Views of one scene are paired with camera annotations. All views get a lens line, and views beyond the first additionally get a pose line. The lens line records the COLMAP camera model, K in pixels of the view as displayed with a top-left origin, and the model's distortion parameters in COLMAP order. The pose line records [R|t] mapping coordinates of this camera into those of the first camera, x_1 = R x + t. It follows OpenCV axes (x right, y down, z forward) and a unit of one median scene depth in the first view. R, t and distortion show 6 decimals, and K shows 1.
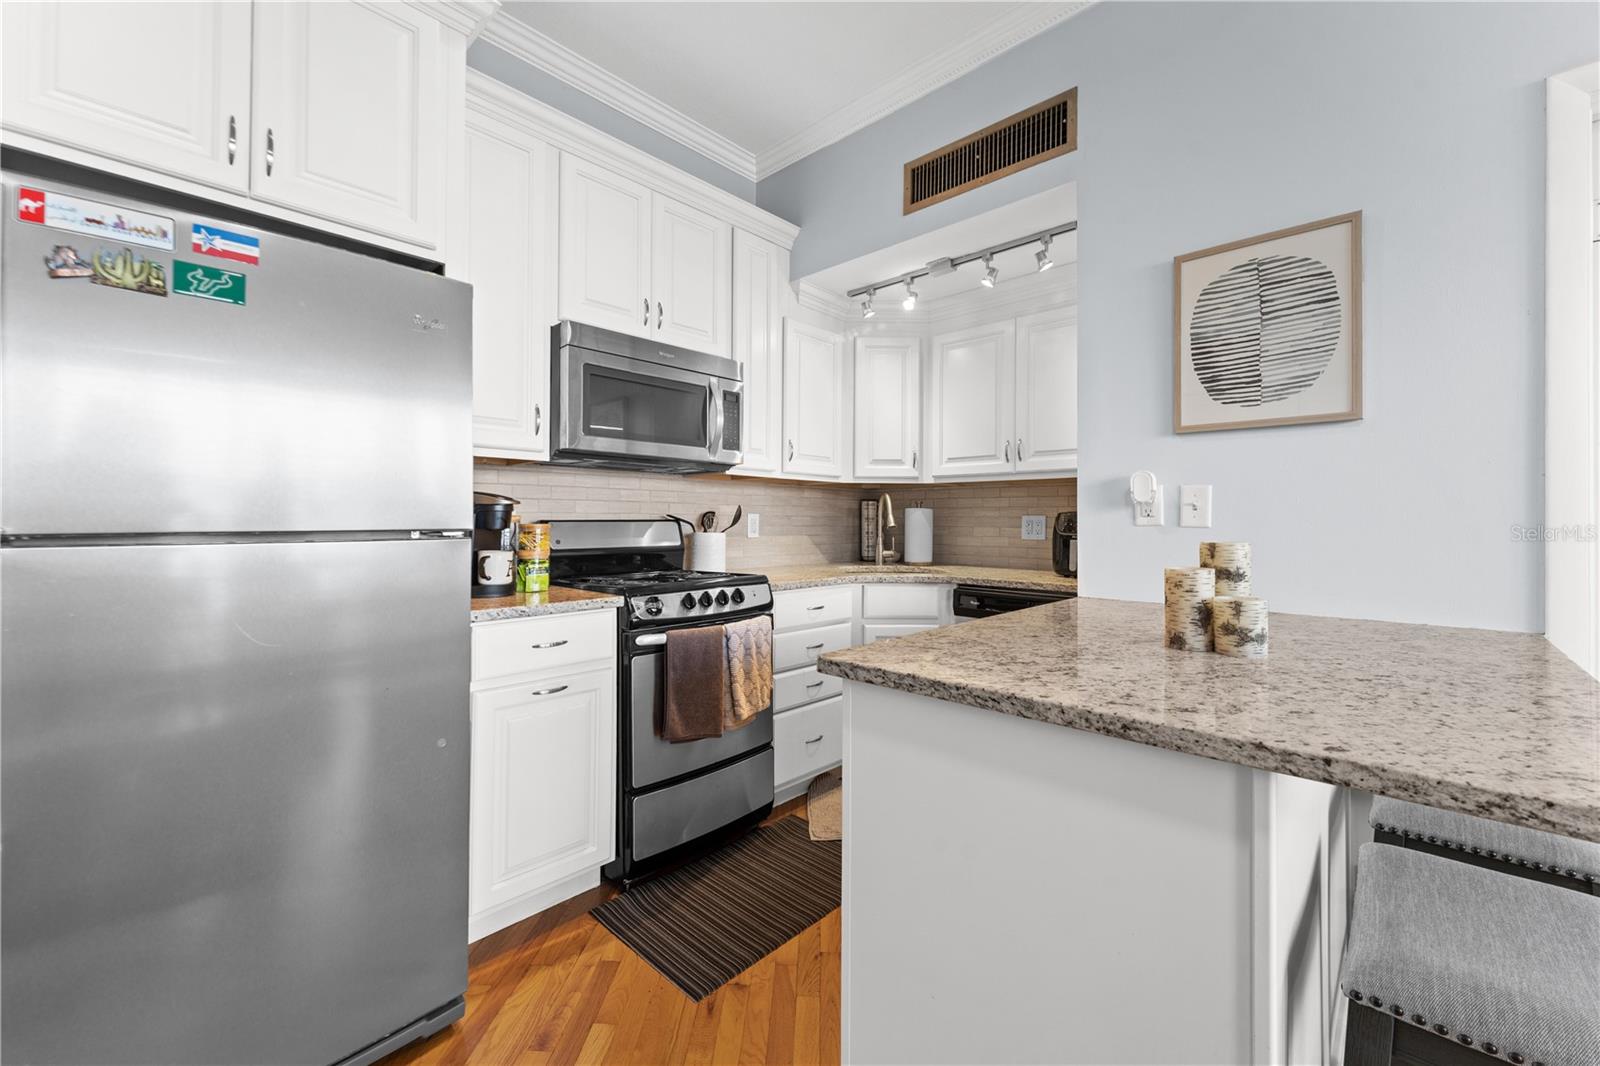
lens RADIAL K [[644.5, 0, 790.5], [0, 644.5, 514.8], [0, 0, 1]] dist [0.001879, -0.000156]
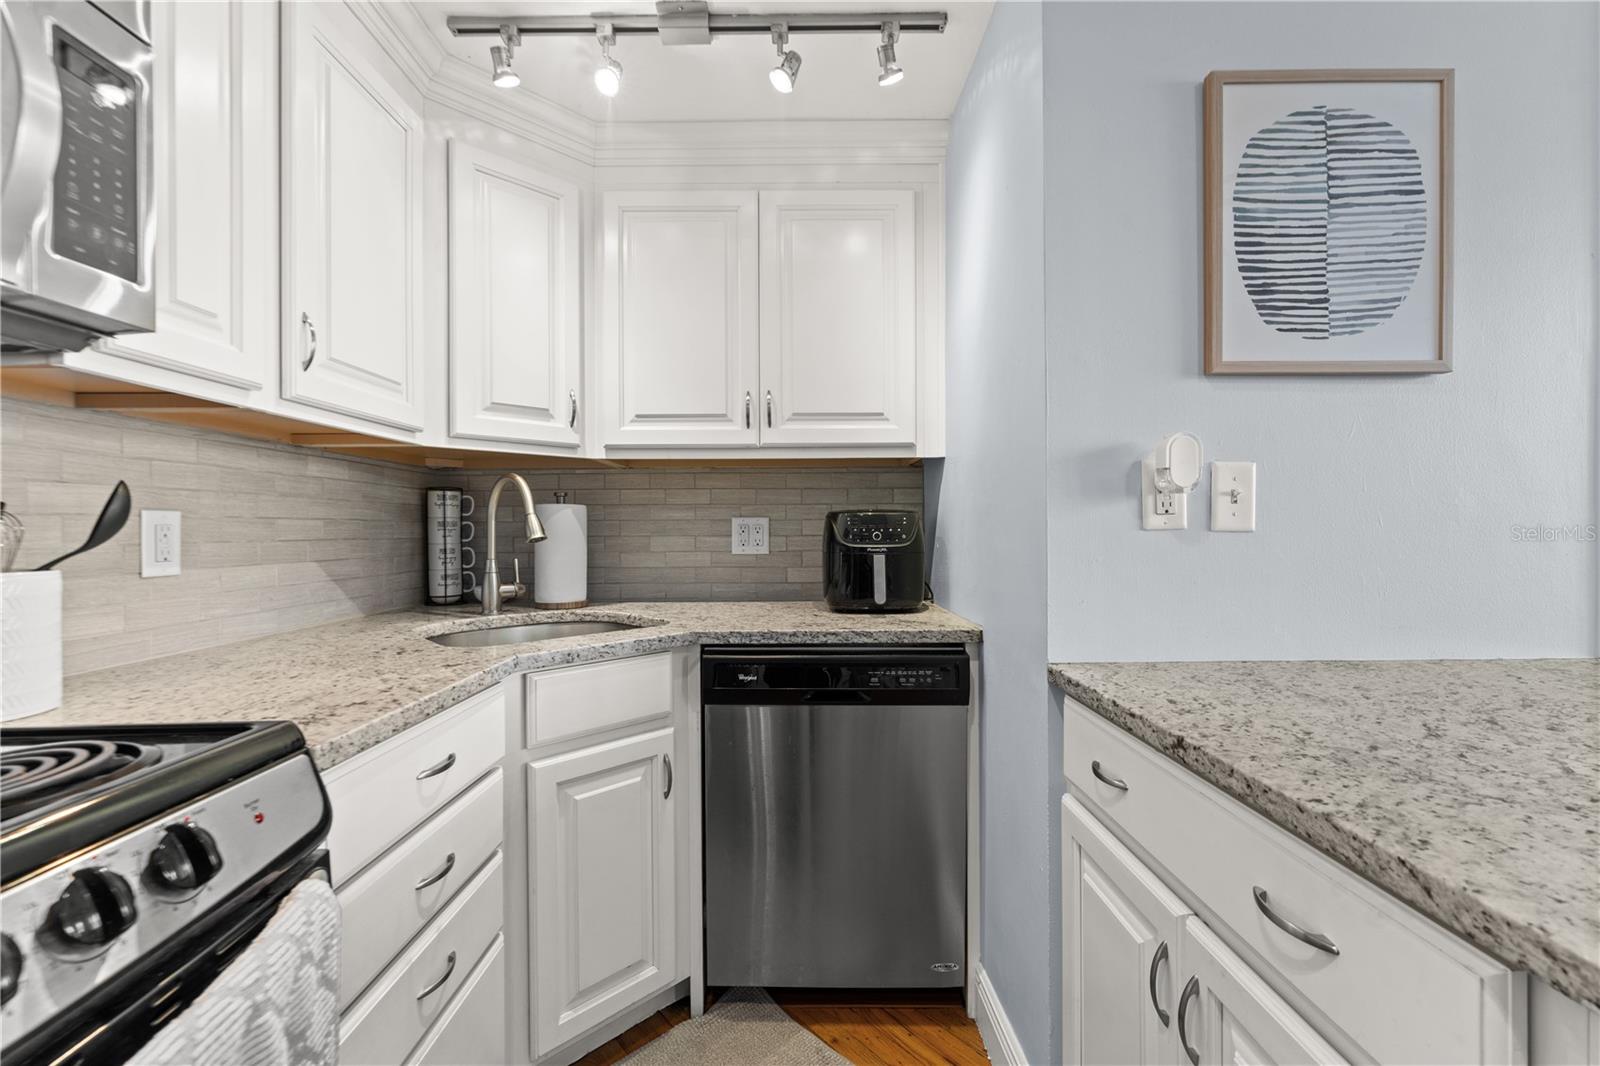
lens RADIAL K [[676.2, 0, 798.5], [0, 676.2, 529.2], [0, 0, 1]] dist [-0.001873, -0.000283]
pose [[0.721369, -0.010108, 0.692477, -0.084528], [0.002275, 0.999923, 0.012226, 0.006706], [-0.692547, -0.007244, 0.721336, 0.649507]]
